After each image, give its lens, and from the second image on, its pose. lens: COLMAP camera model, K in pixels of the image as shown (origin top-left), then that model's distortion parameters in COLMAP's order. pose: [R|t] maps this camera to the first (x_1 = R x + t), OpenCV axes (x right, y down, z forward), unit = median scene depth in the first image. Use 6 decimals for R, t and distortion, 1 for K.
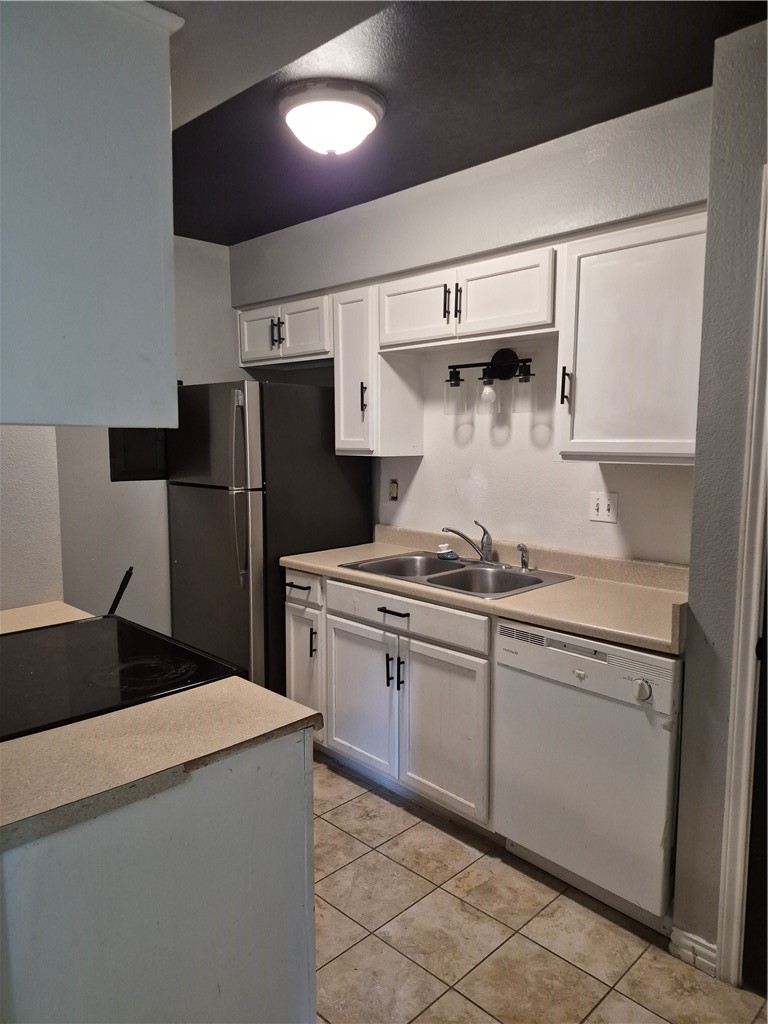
lens RADIAL K [[705.6, 0, 386.1], [0, 705.6, 516.7], [0, 0, 1]] dist [0.096144, -0.123867]
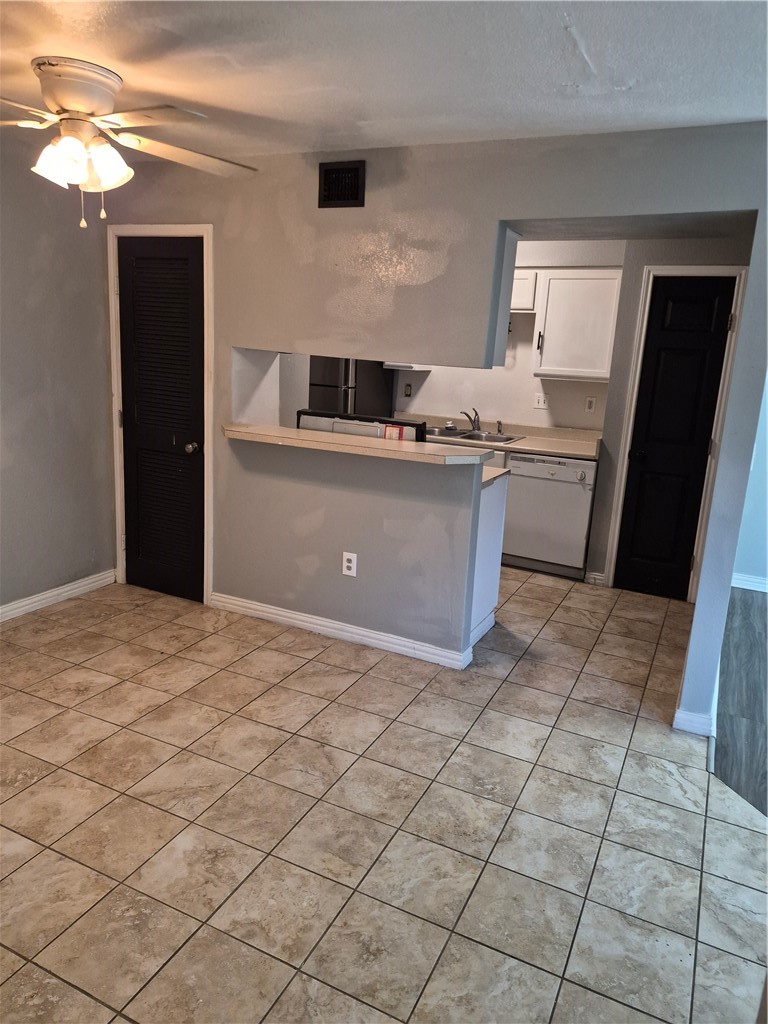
lens RADIAL K [[700.4, 0, 394.1], [0, 700.4, 507.6], [0, 0, 1]] dist [0.098834, -0.119129]
pose [[0.941437, -0.029033, 0.335936, -0.713046], [-0.011845, 0.992824, 0.118998, 0.049689], [-0.336980, -0.116009, 0.934338, -0.703289]]
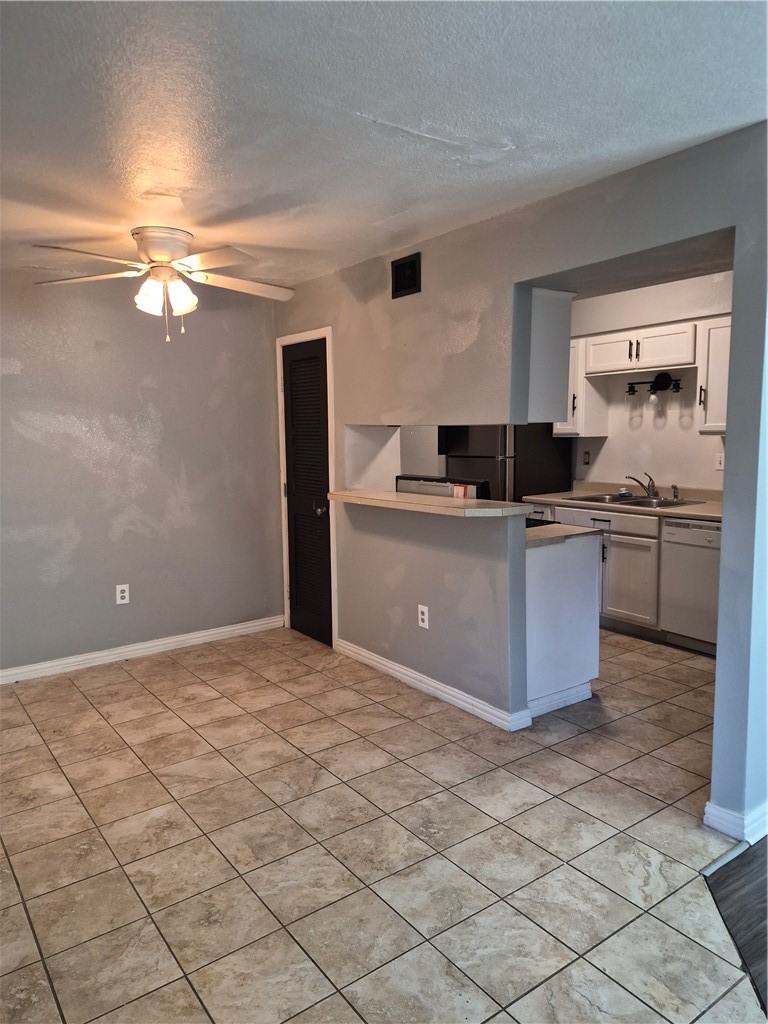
lens RADIAL K [[705.6, 0, 386.1], [0, 705.6, 516.7], [0, 0, 1]] dist [0.096144, -0.123867]
pose [[0.987983, 0.000136, -0.154563, -0.234711], [0.001109, 0.999968, 0.007965, 0.101223], [0.154559, -0.008041, 0.987951, -0.842407]]
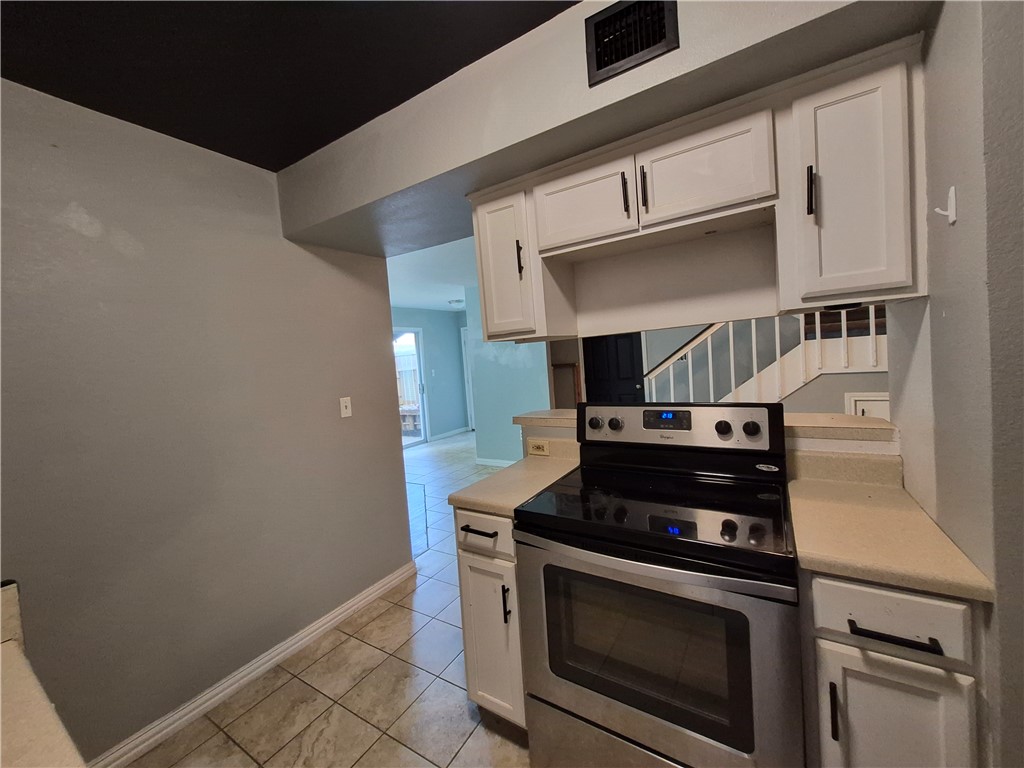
lens RADIAL K [[399.6, 0, 507.5], [0, 399.6, 374.9], [0, 0, 1]] dist [0.000930, 0.000644]
pose [[-0.972596, 0.076704, -0.219483, -0.017539], [0.042372, 0.986680, 0.157057, -0.094094], [0.228607, 0.143453, -0.962892, 0.980504]]
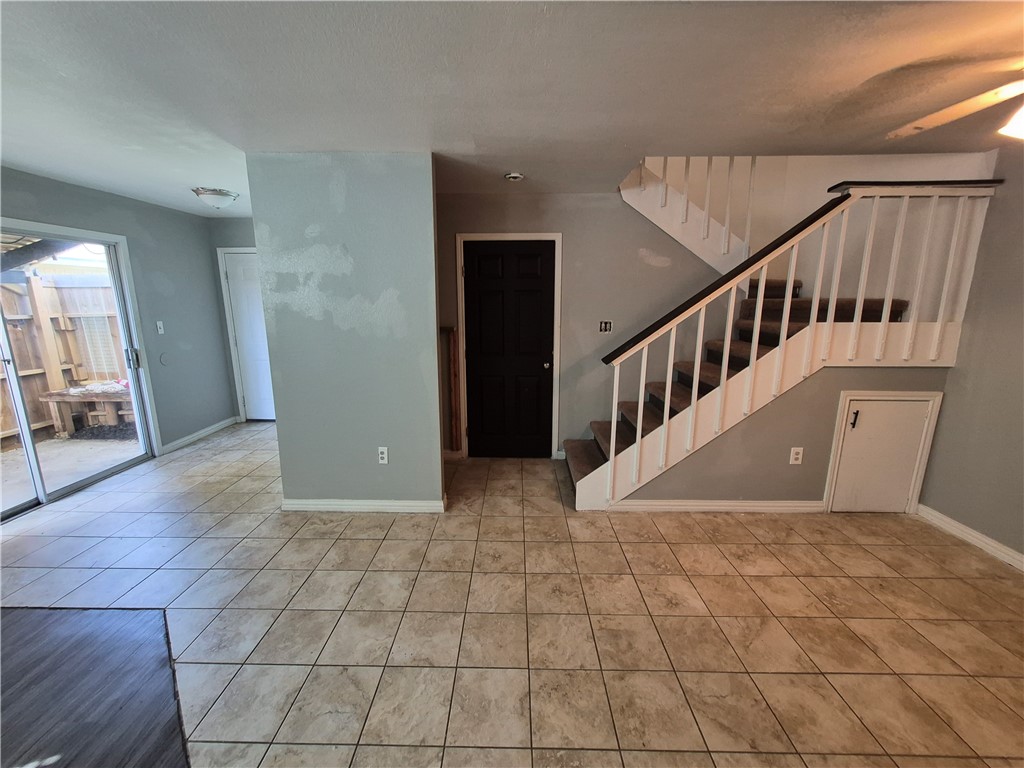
lens RADIAL K [[399.6, 0, 507.5], [0, 399.6, 374.9], [0, 0, 1]] dist [0.000930, 0.000644]
pose [[-0.719702, 0.128993, -0.682194, -0.018657], [-0.086326, 0.958338, 0.272280, -0.043460], [0.688895, 0.254852, -0.678583, 0.188353]]
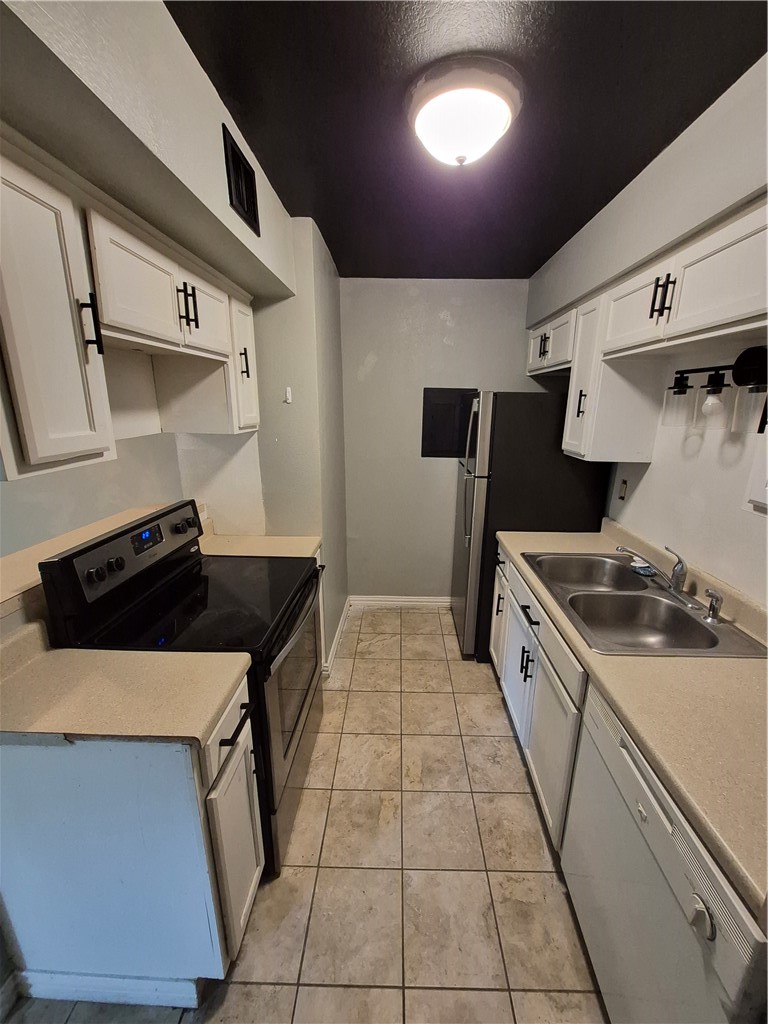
lens RADIAL K [[398.6, 0, 393.6], [0, 398.6, 508.2], [0, 0, 1]] dist [0.001068, -0.000478]
pose [[0.694265, 0.189625, -0.694290, 0.235208], [-0.093154, 0.980228, 0.174570, -0.101543], [0.713666, -0.056522, 0.698202, 0.397816]]
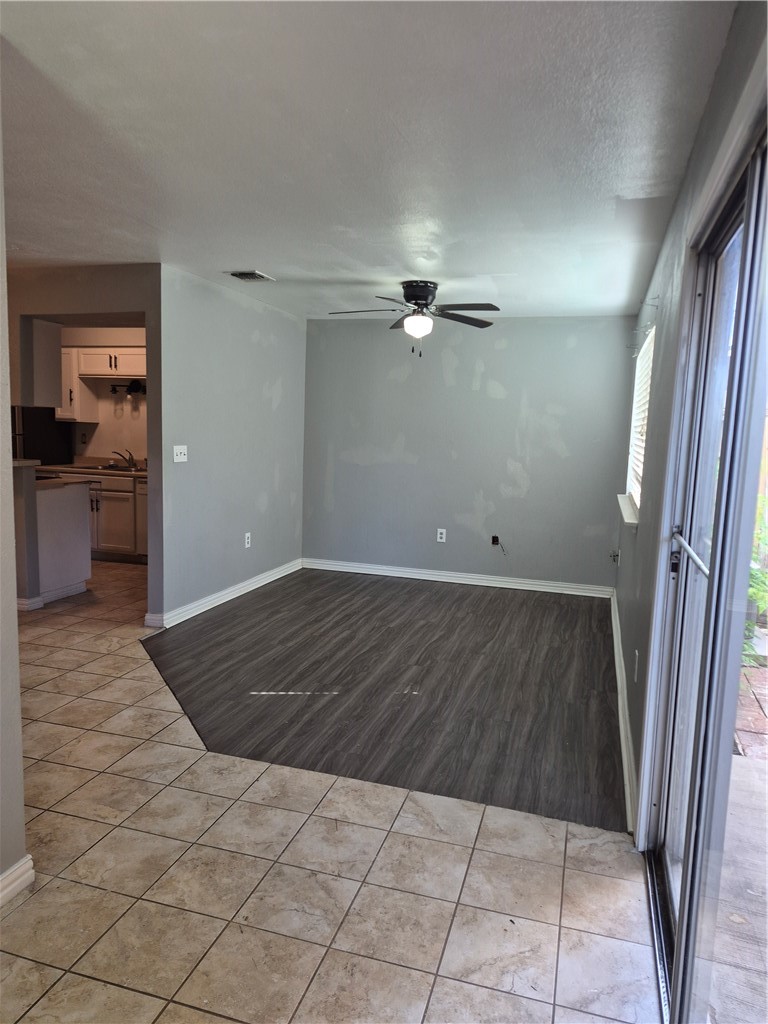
lens RADIAL K [[699.6, 0, 384.0], [0, 699.6, 512.0], [0, 0, 1]] dist [0.110964, -0.158848]
pose [[0.878134, -0.031565, 0.477372, -0.273886], [0.027699, 0.999502, 0.015138, 0.215740], [-0.477612, -0.000071, 0.878571, -1.625291]]
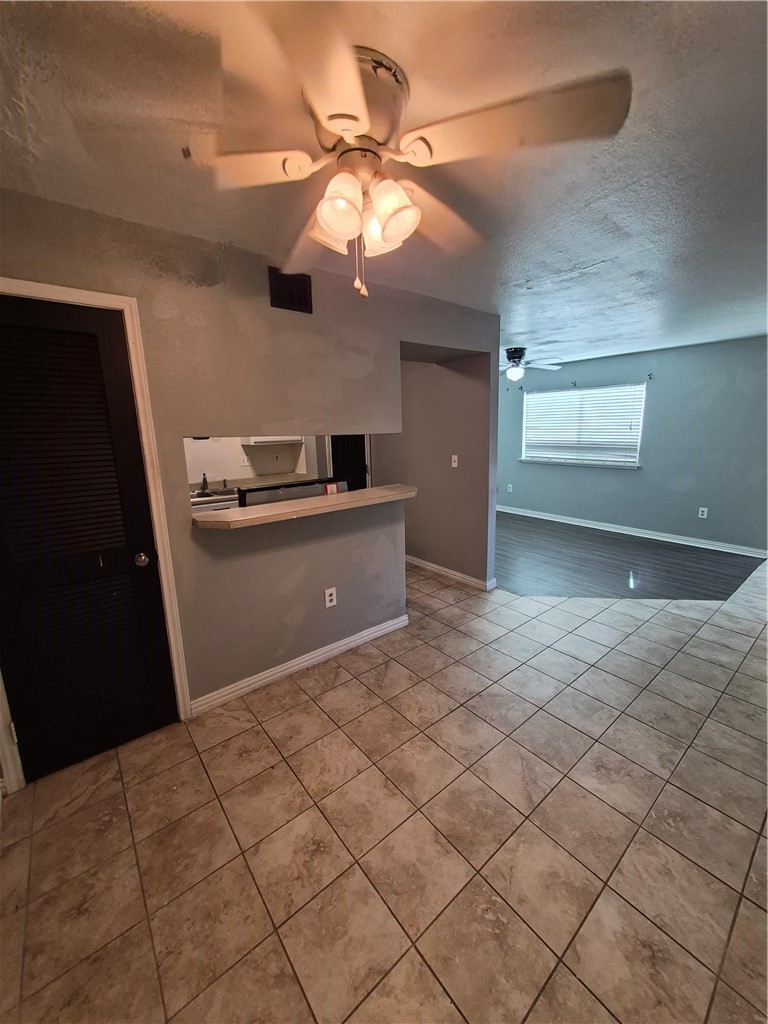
lens RADIAL K [[399.6, 0, 395.1], [0, 399.6, 512.6], [0, 0, 1]] dist [0.000930, 0.000644]
pose [[0.093946, -0.213200, 0.972481, -1.193274], [0.139571, 0.969975, 0.199167, -0.044685], [-0.985745, 0.117019, 0.120882, 0.207568]]
